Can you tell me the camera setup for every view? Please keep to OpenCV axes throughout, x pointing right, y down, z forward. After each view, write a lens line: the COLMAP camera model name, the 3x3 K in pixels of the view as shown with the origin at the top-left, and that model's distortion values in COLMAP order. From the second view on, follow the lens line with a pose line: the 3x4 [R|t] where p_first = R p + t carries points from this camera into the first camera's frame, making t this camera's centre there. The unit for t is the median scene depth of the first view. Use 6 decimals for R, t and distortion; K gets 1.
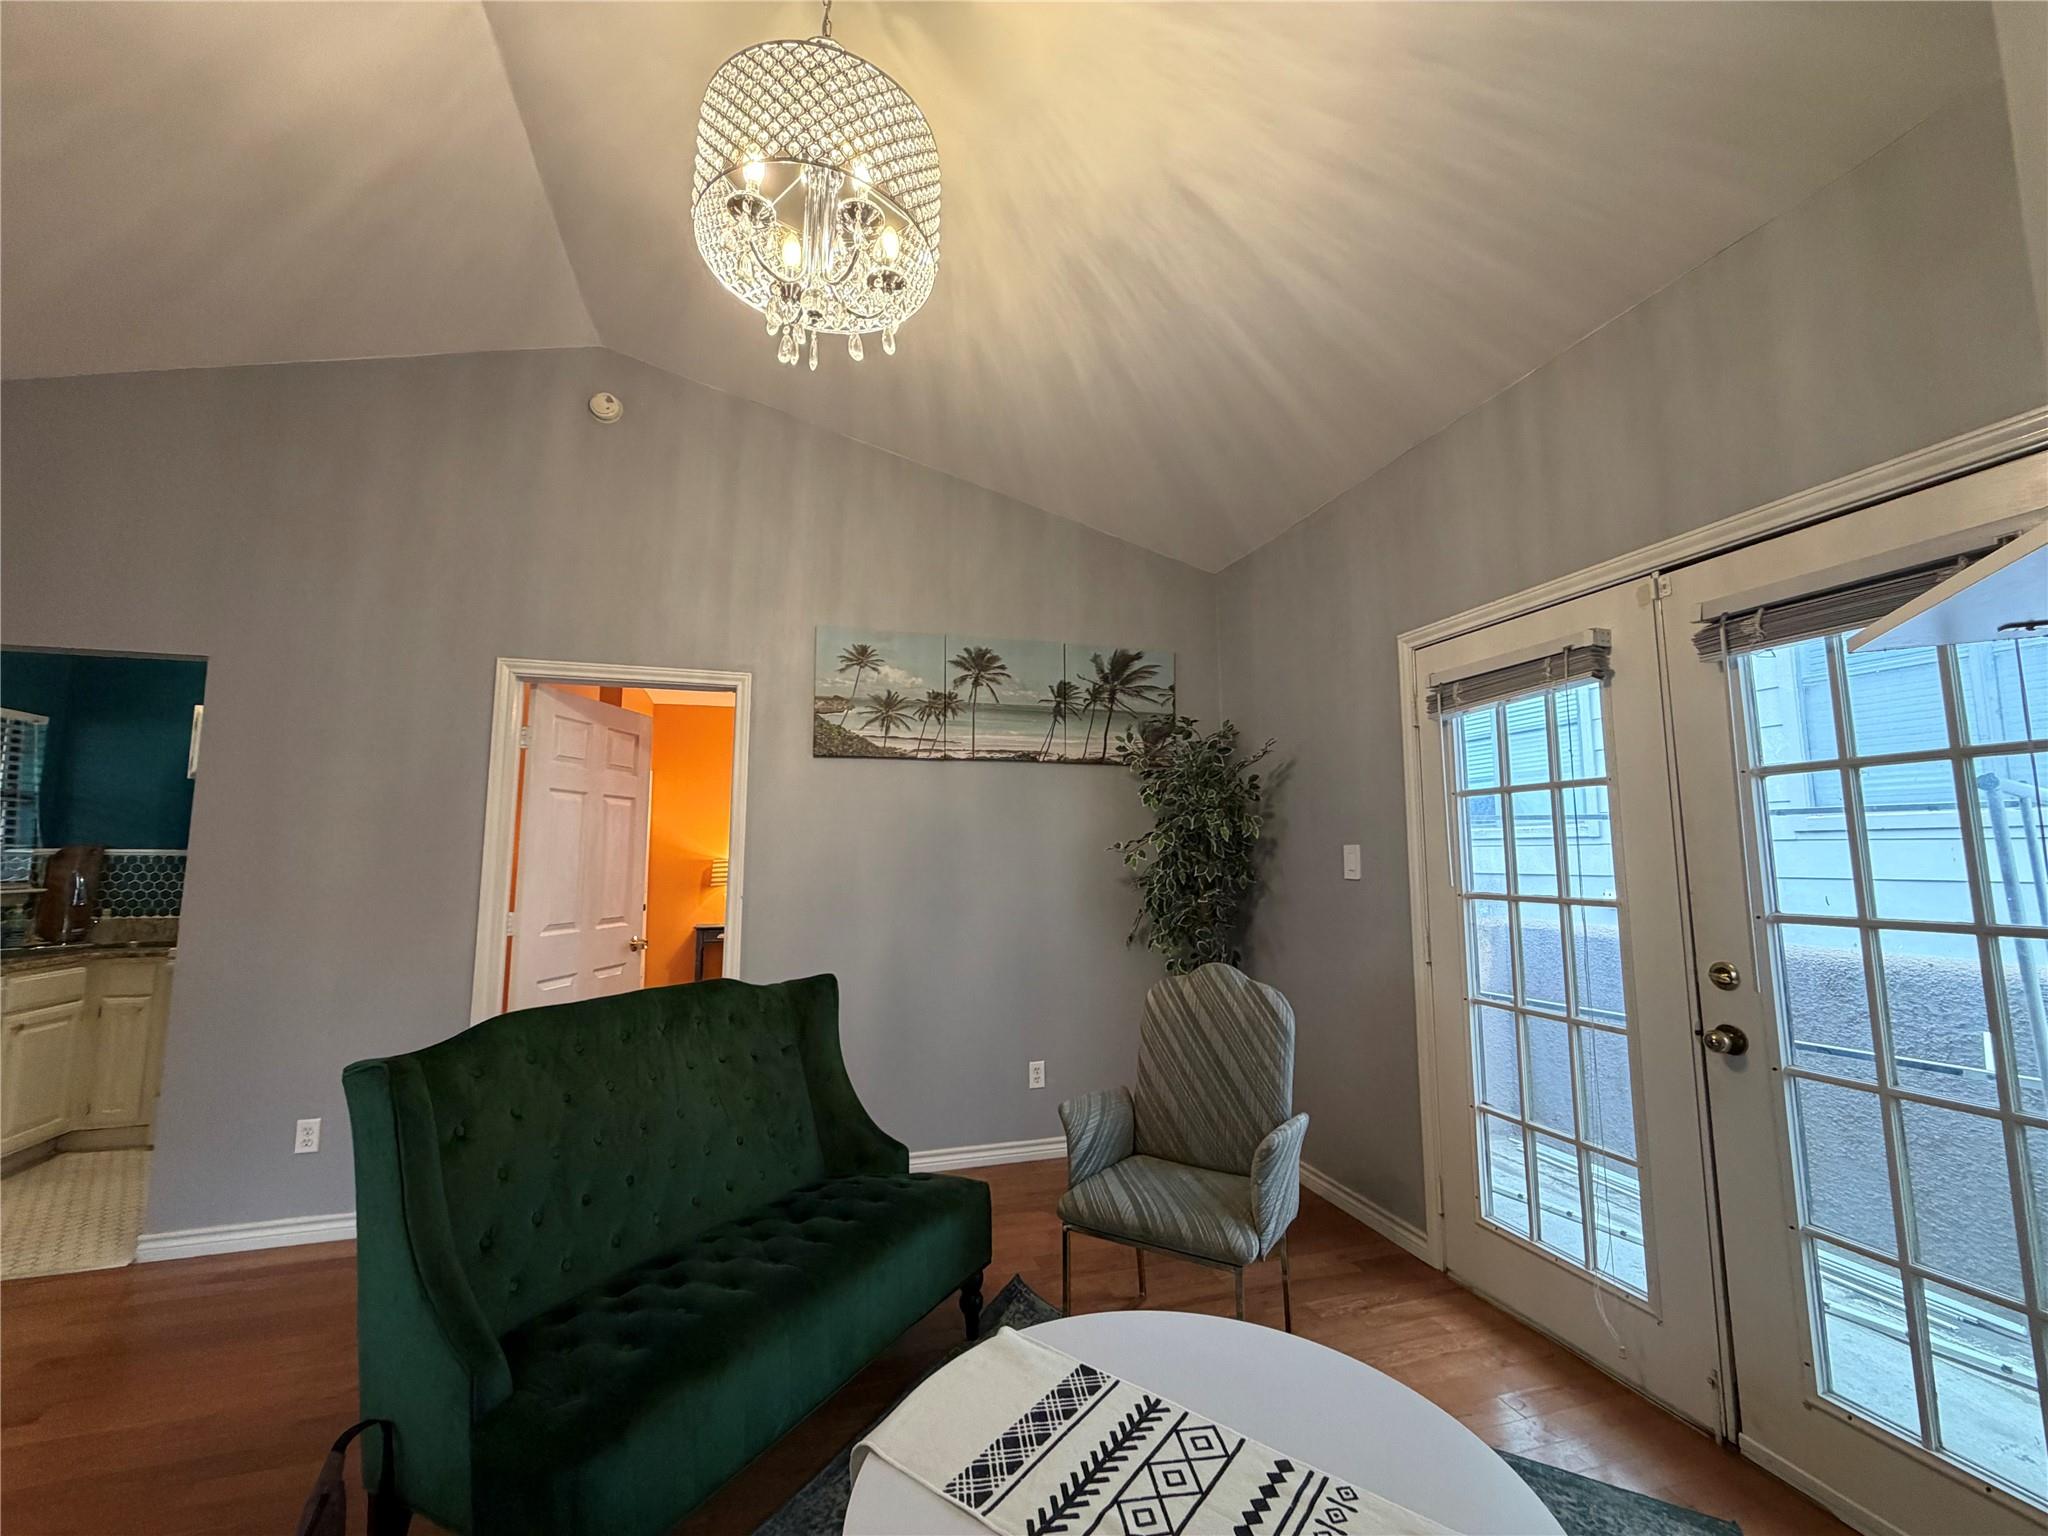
lens RADIAL K [[815.7, 0, 1019.6], [0, 815.7, 765.8], [0, 0, 1]] dist [-0.000080, -0.000381]
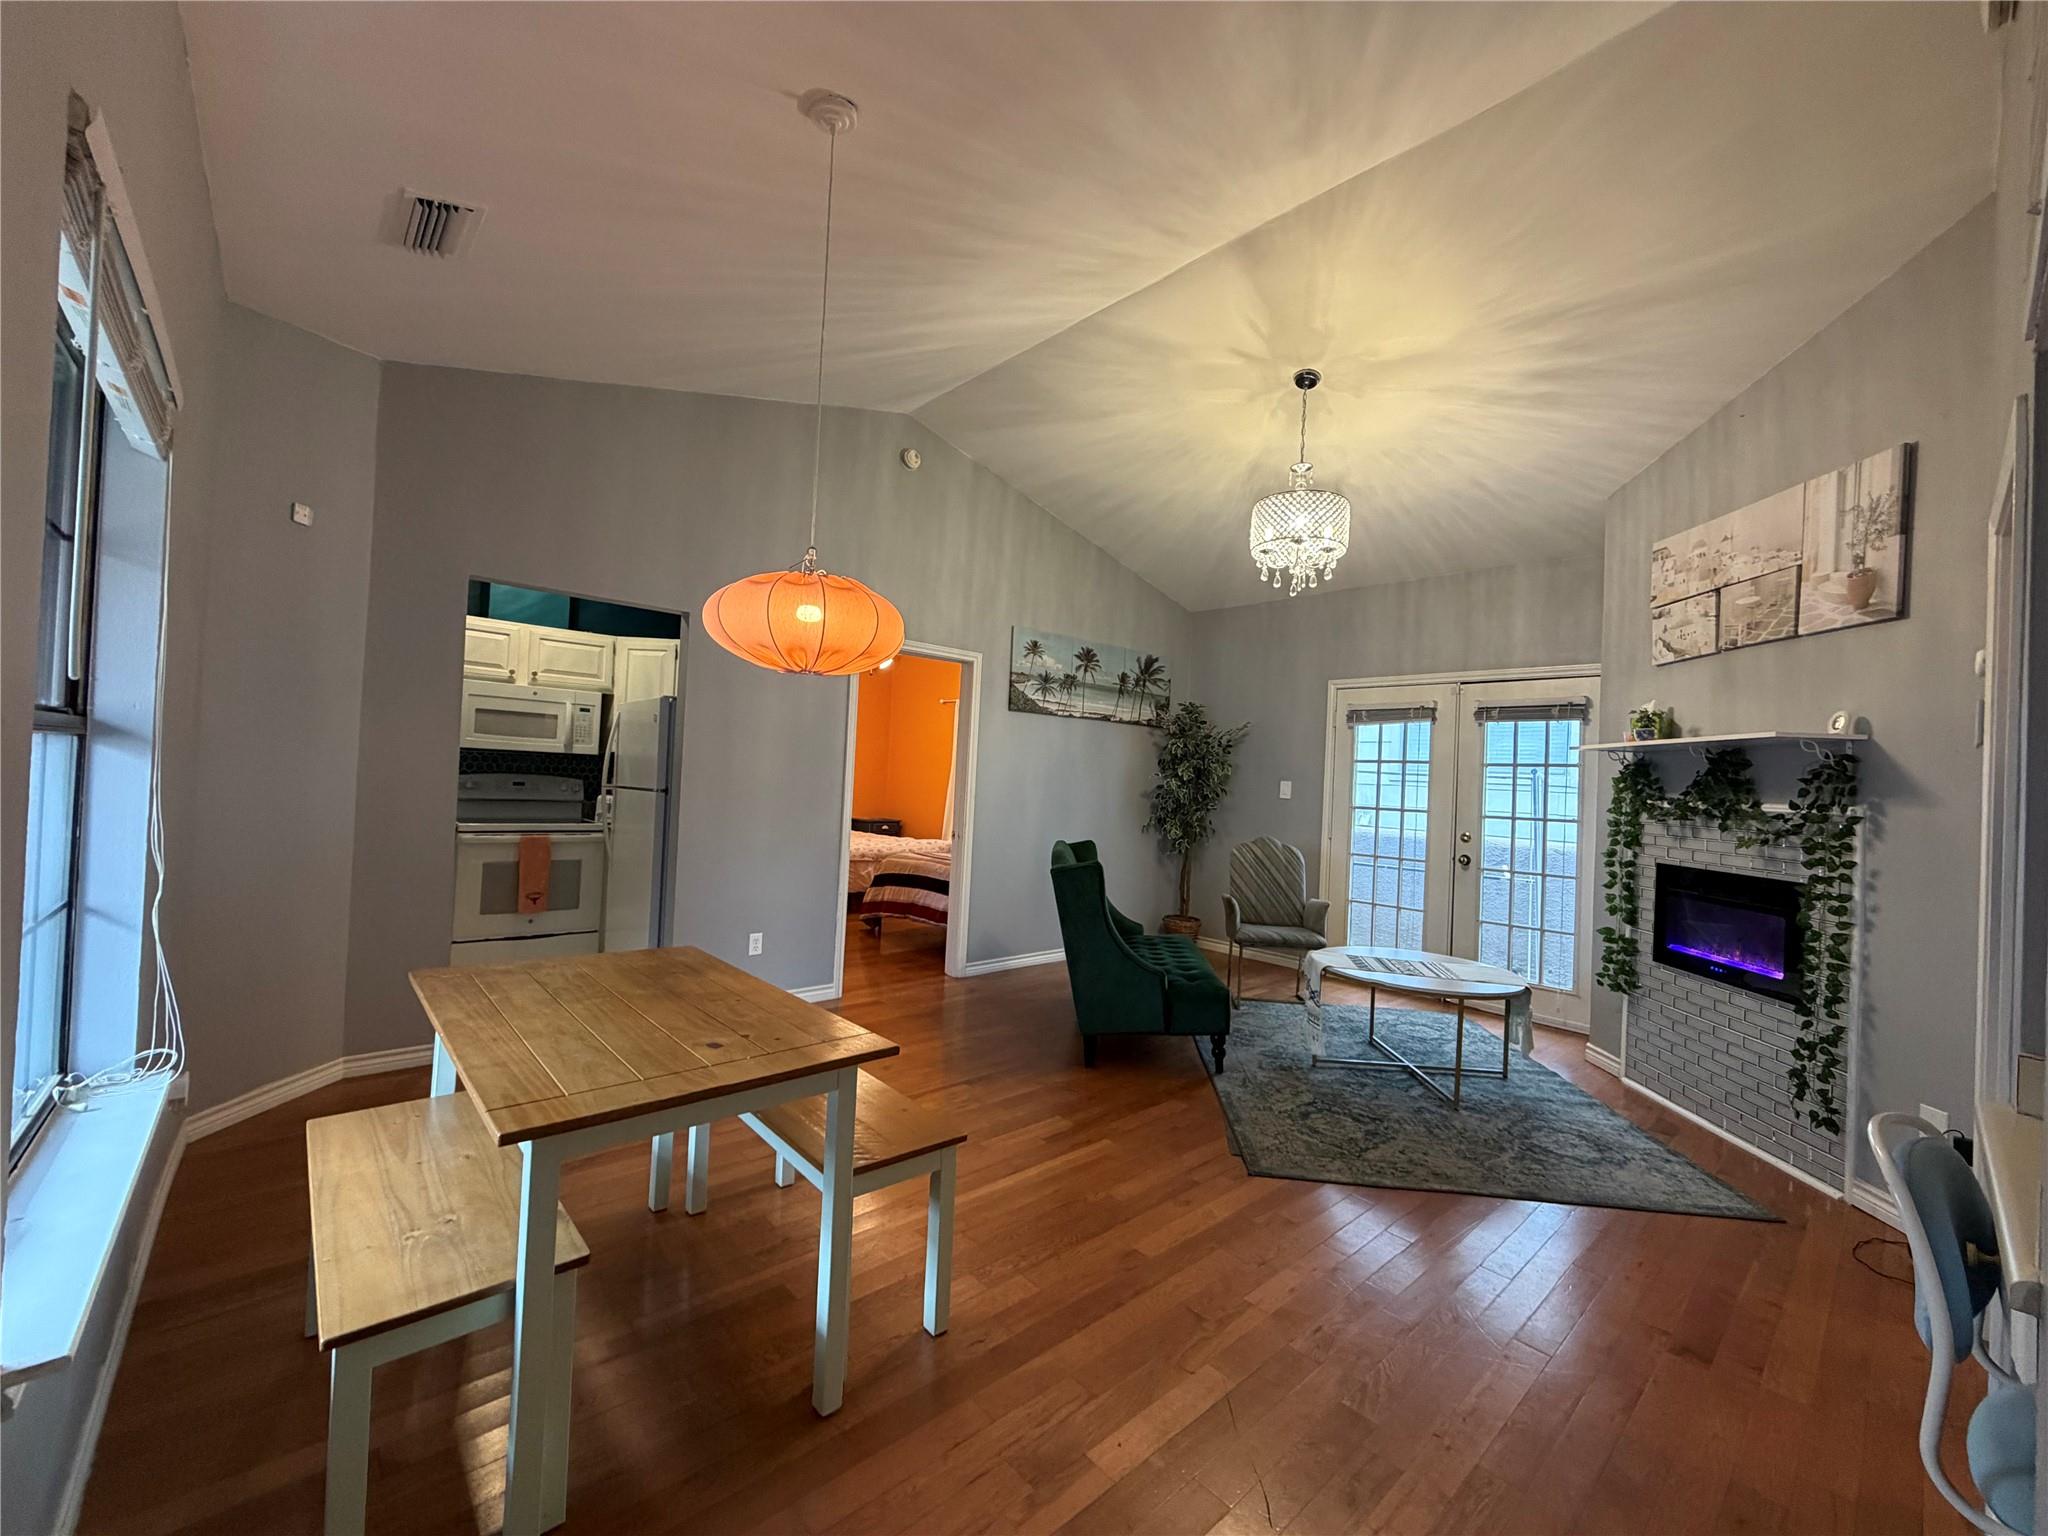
lens RADIAL K [[815.7, 0, 1019.6], [0, 815.7, 765.8], [0, 0, 1]] dist [-0.000080, -0.000381]
pose [[0.902179, 0.049858, 0.428470, -0.880431], [-0.093697, 0.992232, 0.081828, -0.034745], [-0.421062, -0.113970, 0.899843, -0.425325]]
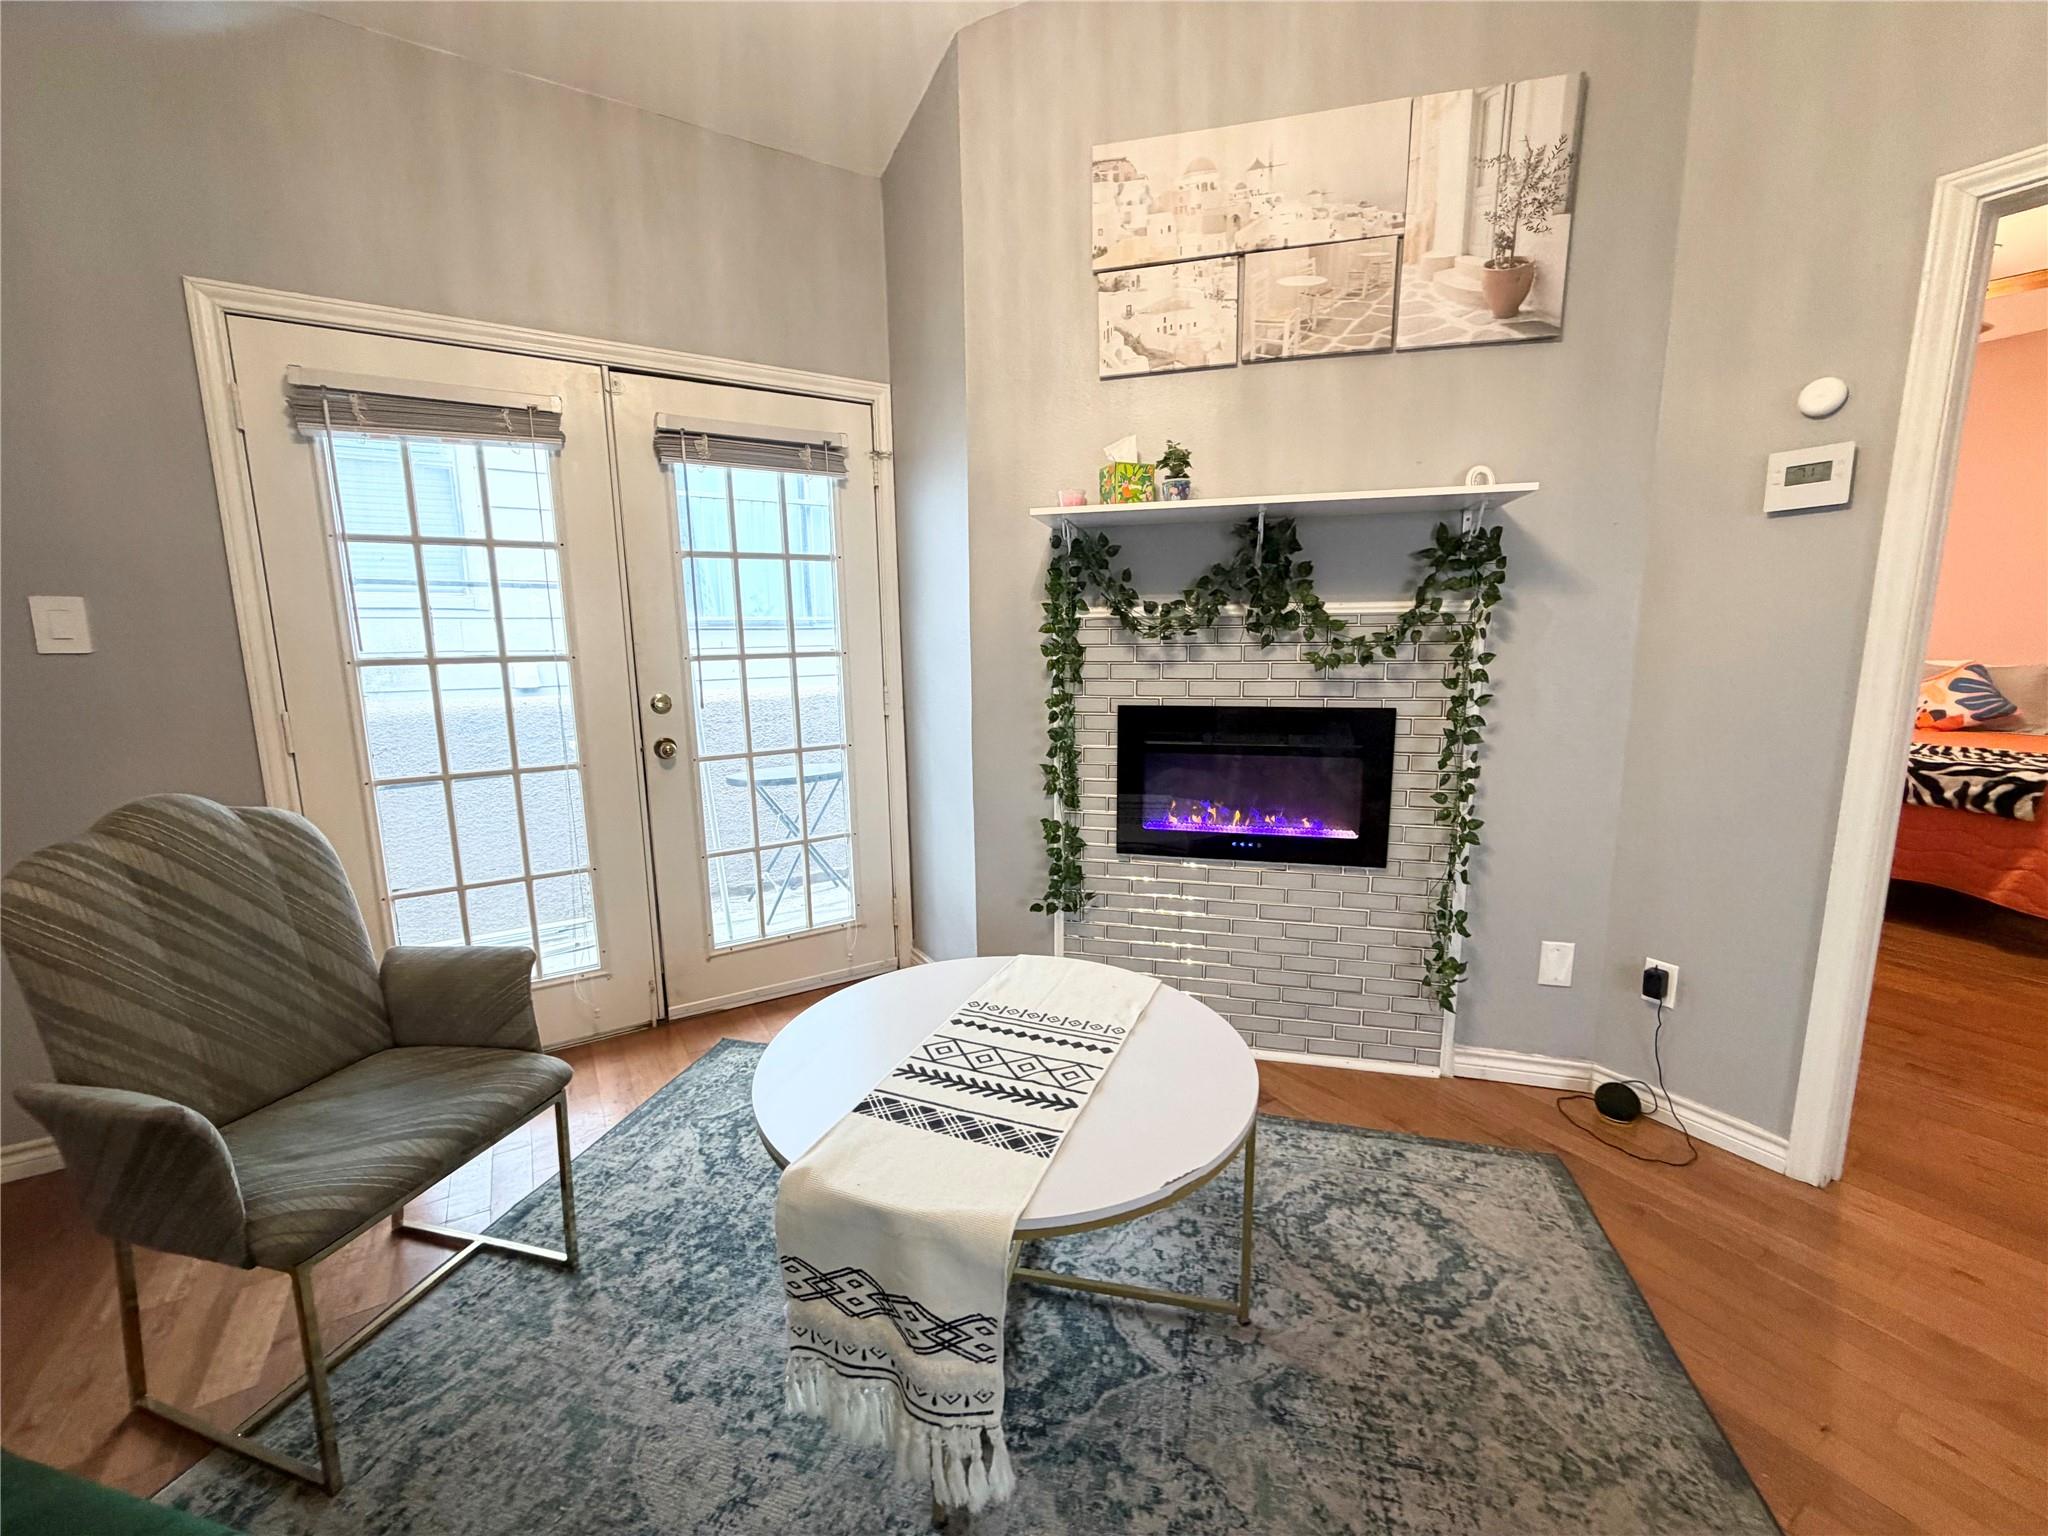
lens RADIAL K [[815.7, 0, 1019.6], [0, 815.7, 765.8], [0, 0, 1]] dist [-0.000080, -0.000381]
pose [[-0.257105, -0.151910, 0.954369, -0.320395], [-0.092826, 0.986883, 0.132079, 0.065224], [-0.961915, -0.054632, -0.267833, 0.410653]]
